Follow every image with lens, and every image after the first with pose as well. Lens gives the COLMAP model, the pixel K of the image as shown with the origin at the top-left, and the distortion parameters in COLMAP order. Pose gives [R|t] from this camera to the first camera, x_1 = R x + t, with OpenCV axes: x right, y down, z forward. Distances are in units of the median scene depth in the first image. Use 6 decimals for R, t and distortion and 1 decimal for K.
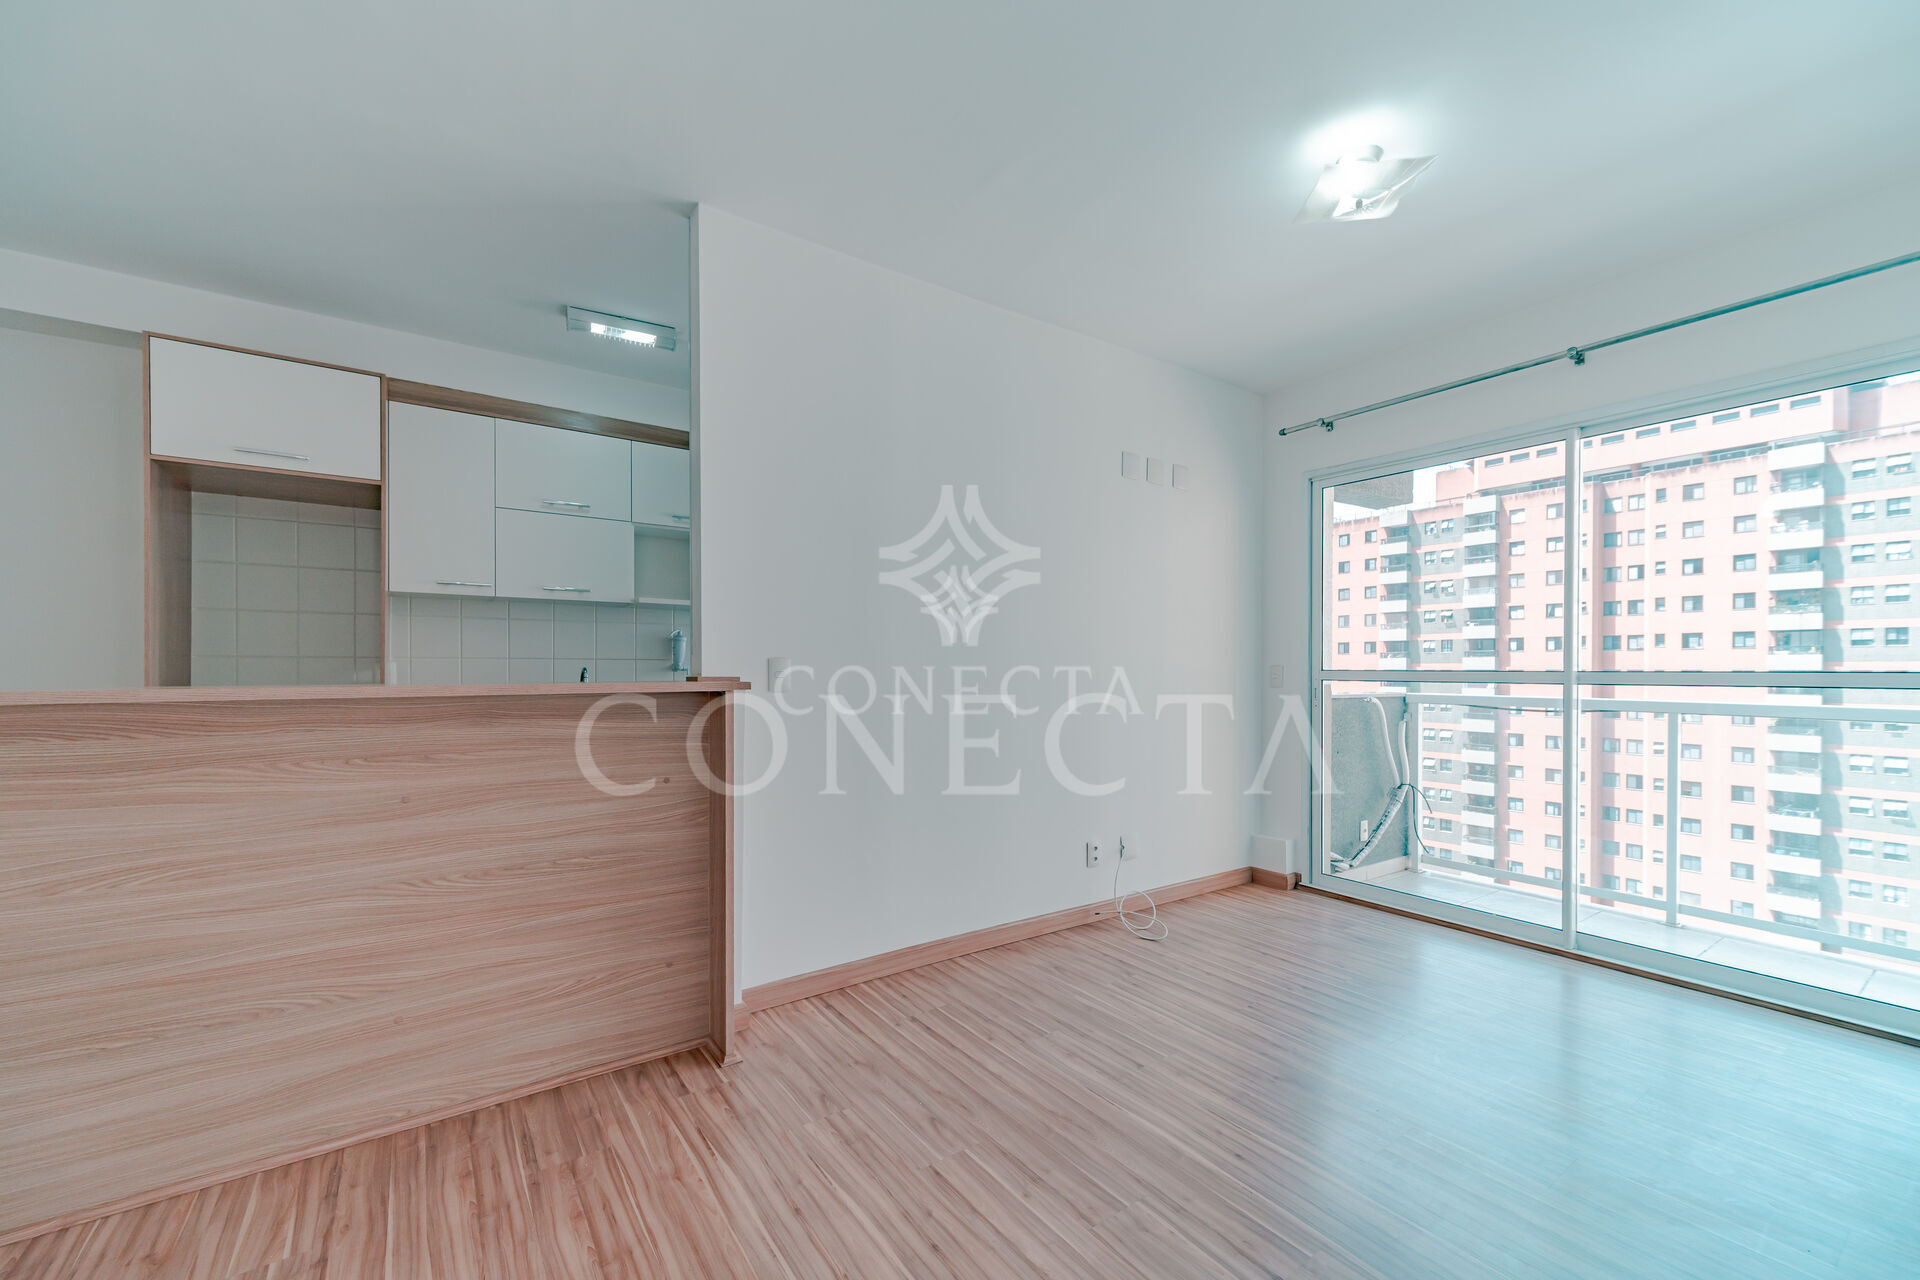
lens RADIAL K [[750.3, 0, 965.0], [0, 750.3, 637.3], [0, 0, 1]] dist [0.009705, 0.000082]
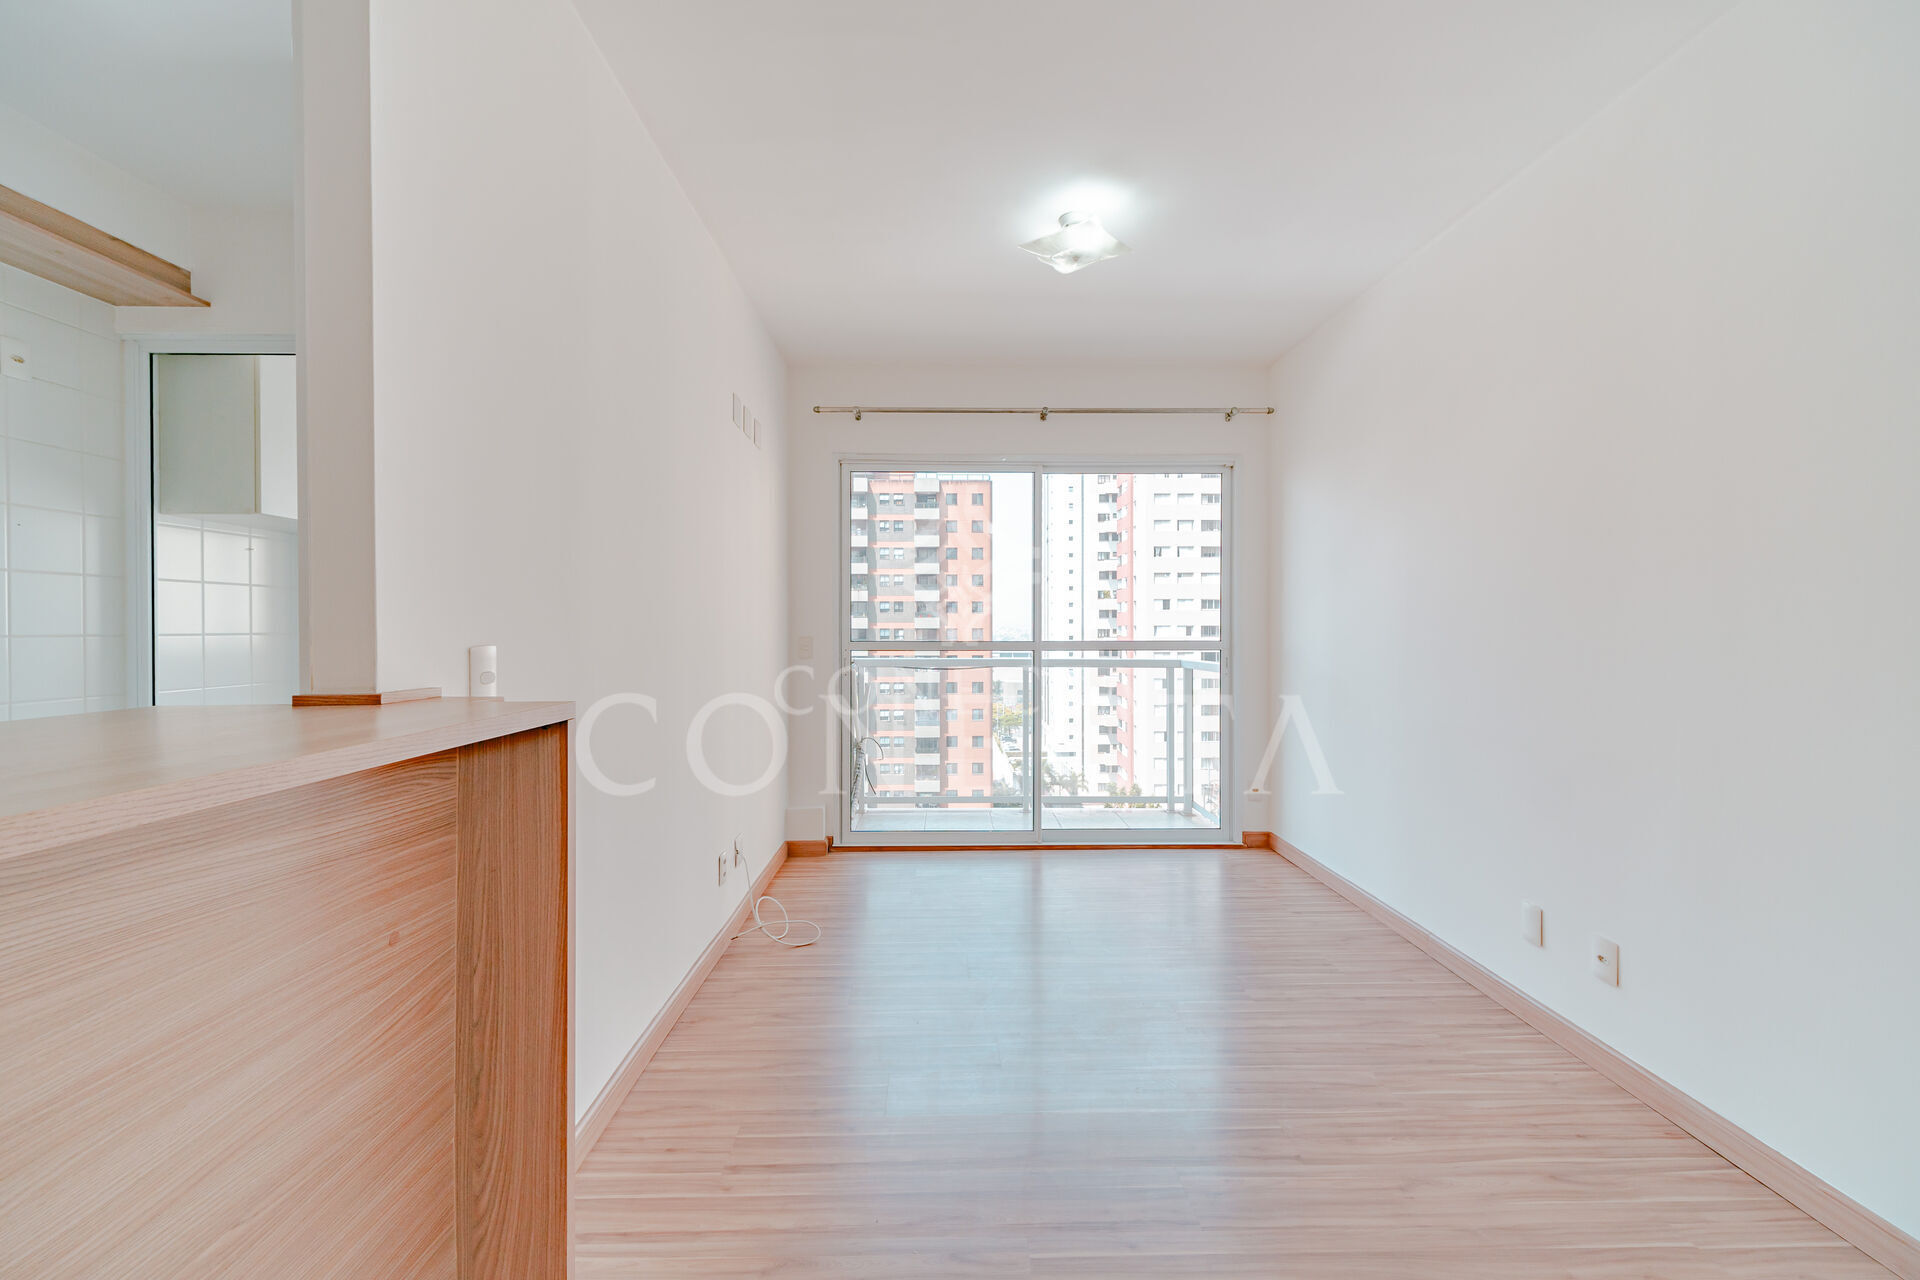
lens RADIAL K [[750.3, 0, 943.5], [0, 750.3, 619.2], [0, 0, 1]] dist [0.009705, 0.000082]
pose [[0.564250, 0.009553, 0.825549, -0.428872], [-0.036522, 0.999243, 0.013400, -0.011258], [-0.824796, -0.037712, 0.564172, 0.373039]]
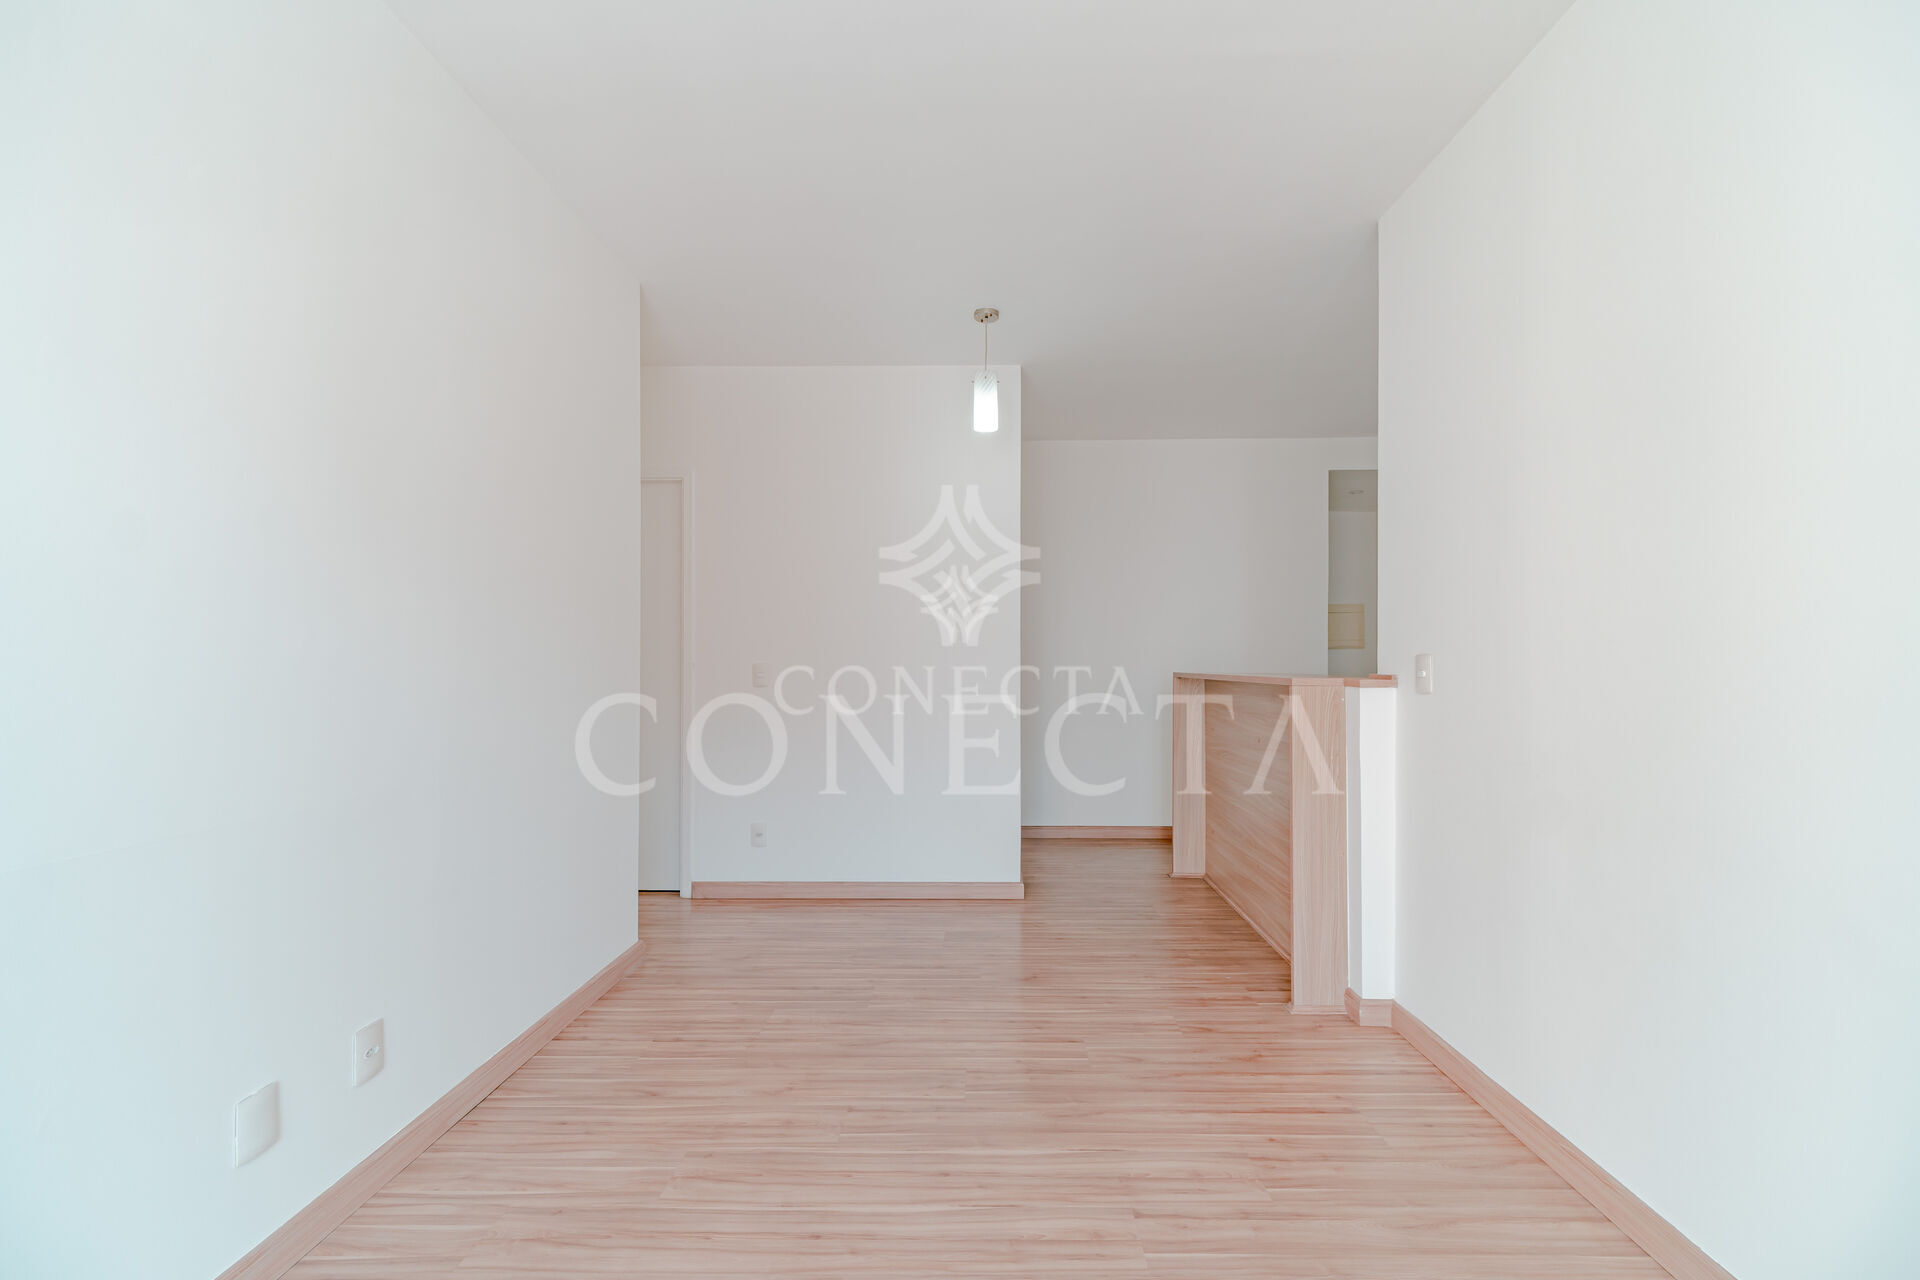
lens RADIAL K [[750.3, 0, 976.3], [0, 750.3, 652.0], [0, 0, 1]] dist [0.009705, 0.000082]
pose [[-0.575209, -0.006218, -0.817983, 0.646571], [0.035869, 0.998818, -0.032816, 0.030045], [0.817220, -0.048216, -0.574305, 0.923578]]
